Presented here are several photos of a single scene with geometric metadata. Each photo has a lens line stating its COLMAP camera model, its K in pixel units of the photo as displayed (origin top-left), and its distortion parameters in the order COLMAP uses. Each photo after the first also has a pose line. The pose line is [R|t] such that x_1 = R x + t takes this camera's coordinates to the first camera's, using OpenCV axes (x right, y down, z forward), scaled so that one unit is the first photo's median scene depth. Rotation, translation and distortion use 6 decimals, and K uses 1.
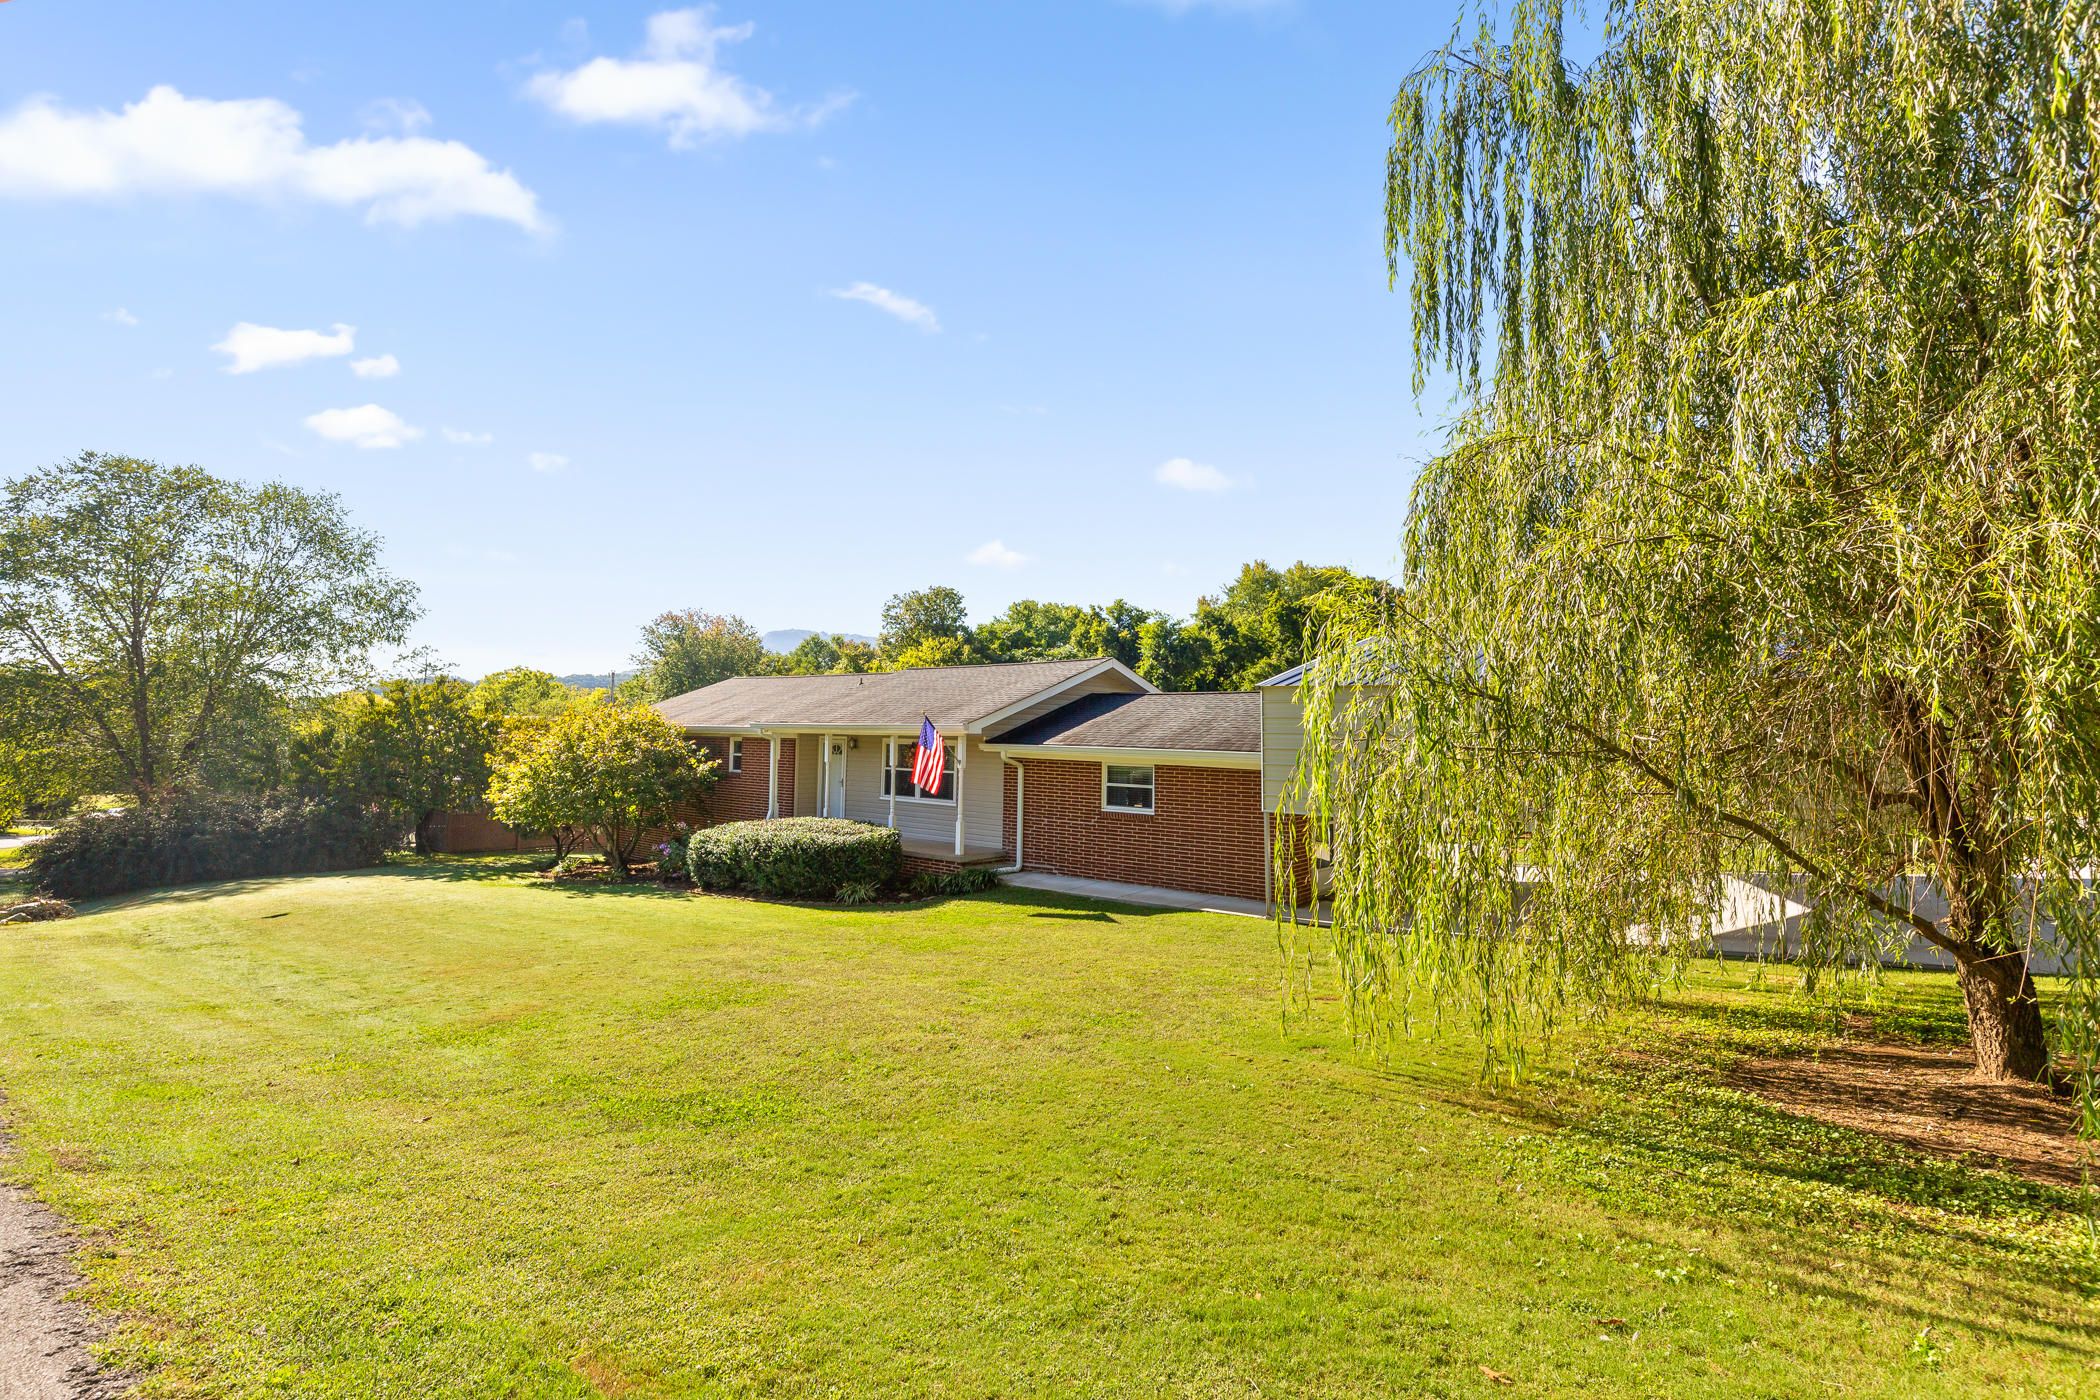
lens RADIAL K [[966.4, 0, 1050.9], [0, 966.4, 692.9], [0, 0, 1]] dist [0.023082, -0.000475]
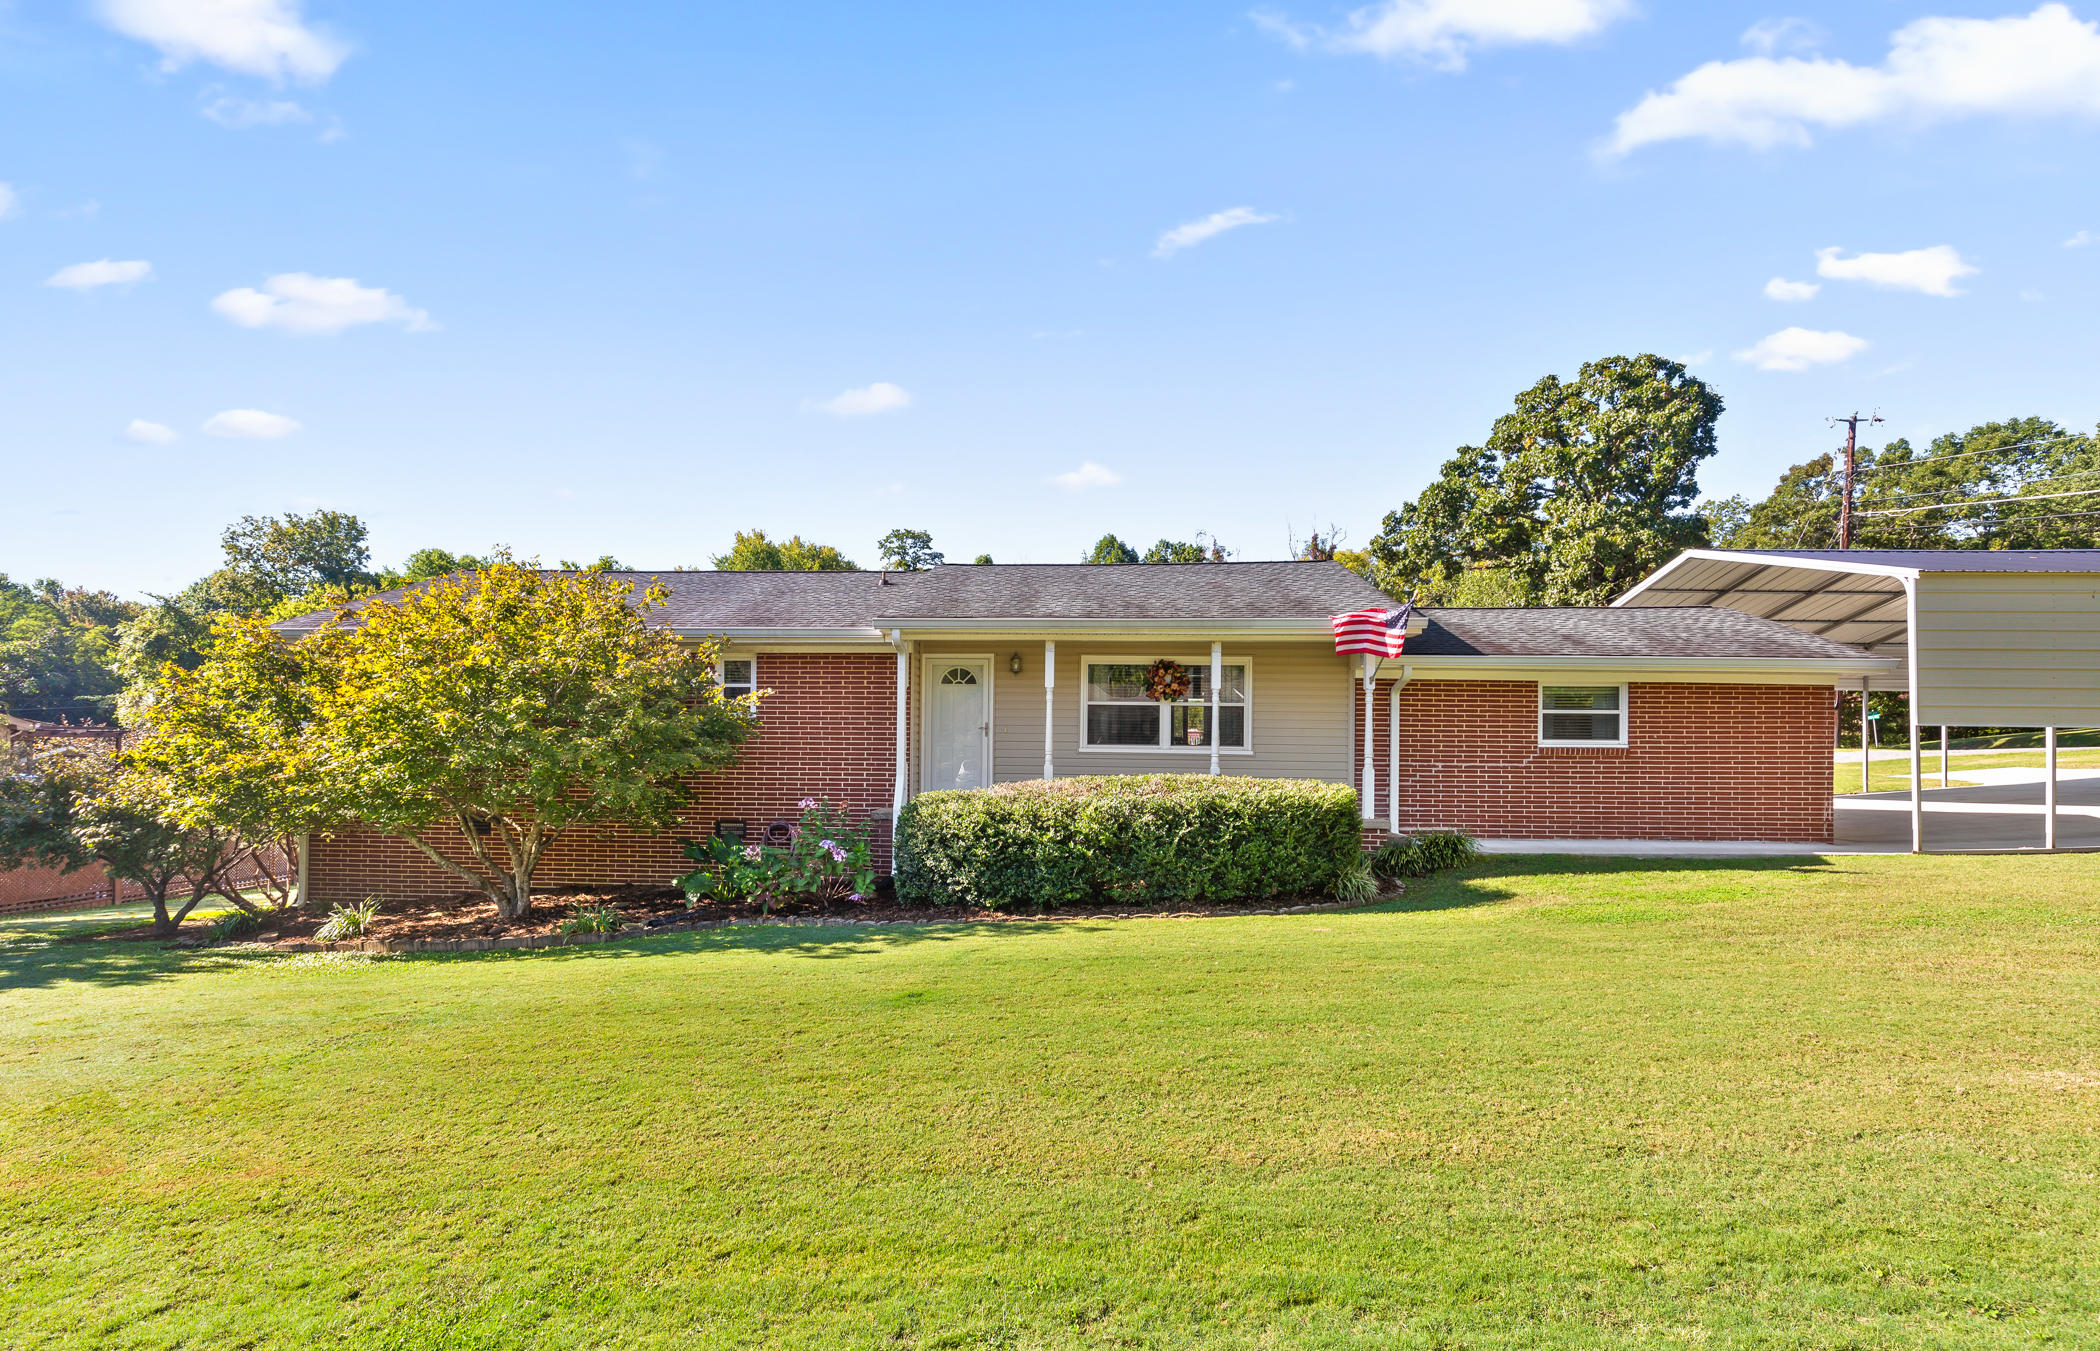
lens RADIAL K [[1032.2, 0, 1051.8], [0, 1032.2, 692.7], [0, 0, 1]] dist [0.004508, 0.000218]
pose [[0.814637, 0.020377, 0.579614, -0.637984], [-0.018204, 0.999789, -0.009563, 0.085571], [-0.579686, -0.002761, 0.814835, 0.515910]]
